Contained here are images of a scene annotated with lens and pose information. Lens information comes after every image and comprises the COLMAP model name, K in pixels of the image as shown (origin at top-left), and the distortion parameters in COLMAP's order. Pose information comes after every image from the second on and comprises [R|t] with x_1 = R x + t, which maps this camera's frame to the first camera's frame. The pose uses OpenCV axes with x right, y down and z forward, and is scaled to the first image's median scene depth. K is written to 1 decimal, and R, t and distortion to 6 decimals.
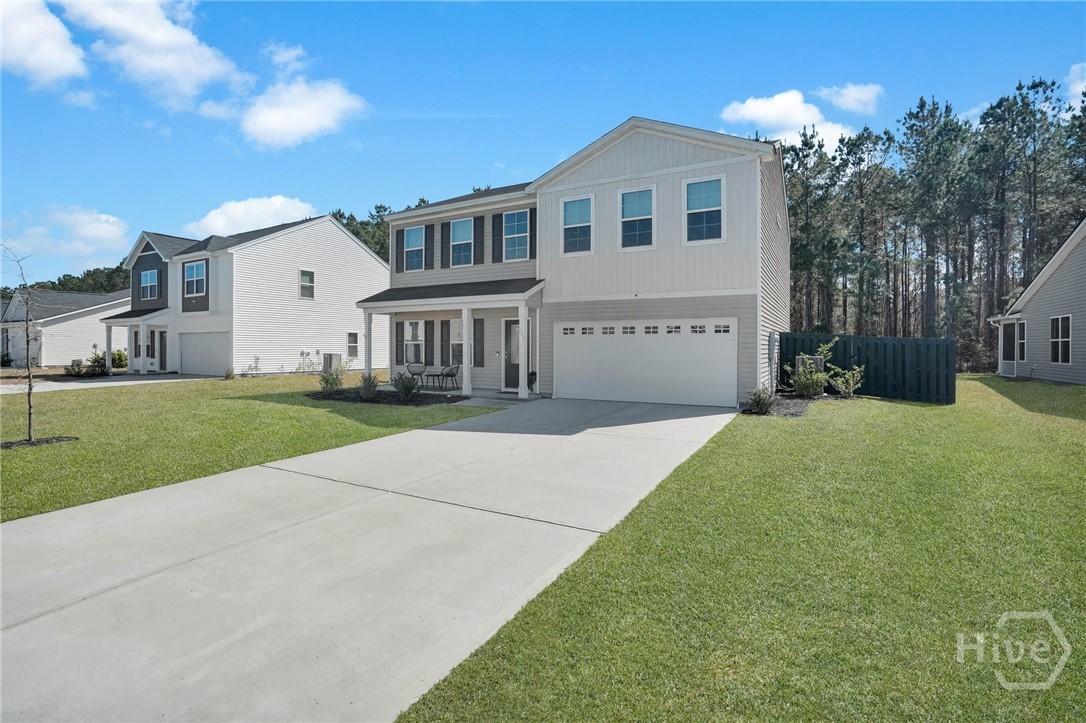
lens RADIAL K [[493.7, 0, 543.9], [0, 493.7, 351.5], [0, 0, 1]] dist [-0.040671, 0.000094]
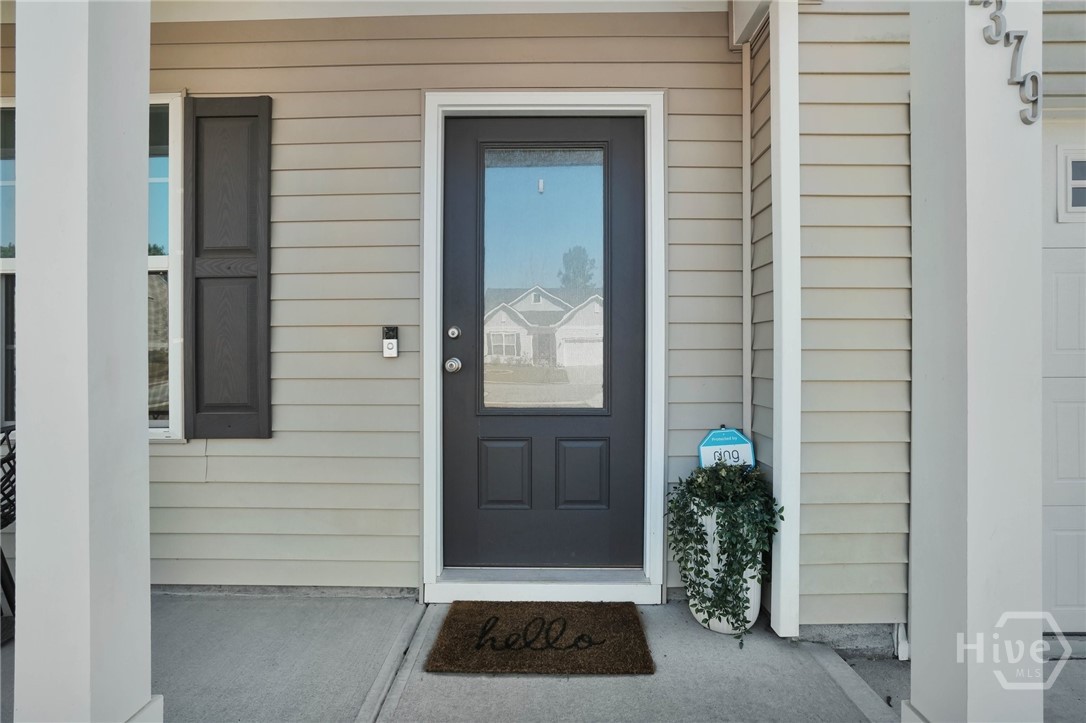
lens RADIAL K [[493.7, 0, 543.9], [0, 493.7, 351.5], [0, 0, 1]] dist [-0.040671, 0.000094]
pose [[0.876160, -0.005848, 0.481985, -0.124934], [0.006888, 0.999976, -0.000388, 0.007514], [-0.481972, 0.003660, 0.876179, 0.868870]]
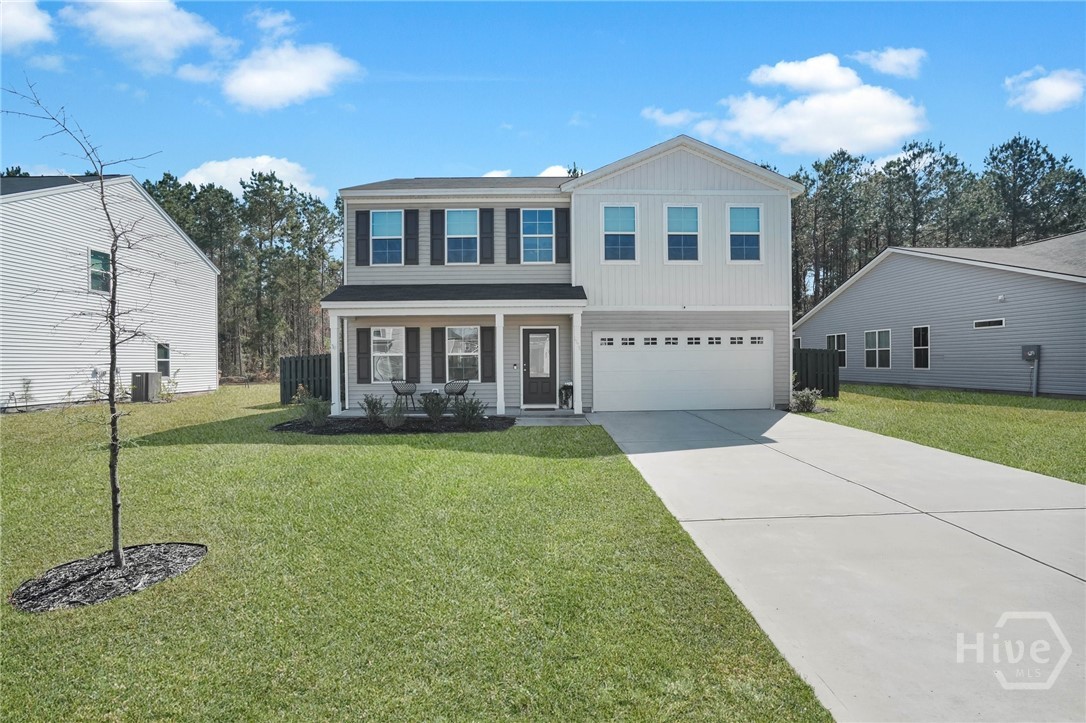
lens RADIAL K [[468.1, 0, 543.0], [0, 468.1, 361.5], [0, 0, 1]] dist [-0.029014, 0.000238]
pose [[0.868898, -0.012290, 0.494839, -0.473486], [0.015373, 0.999880, -0.002159, -0.002056], [-0.494753, 0.009483, 0.868982, 0.248452]]
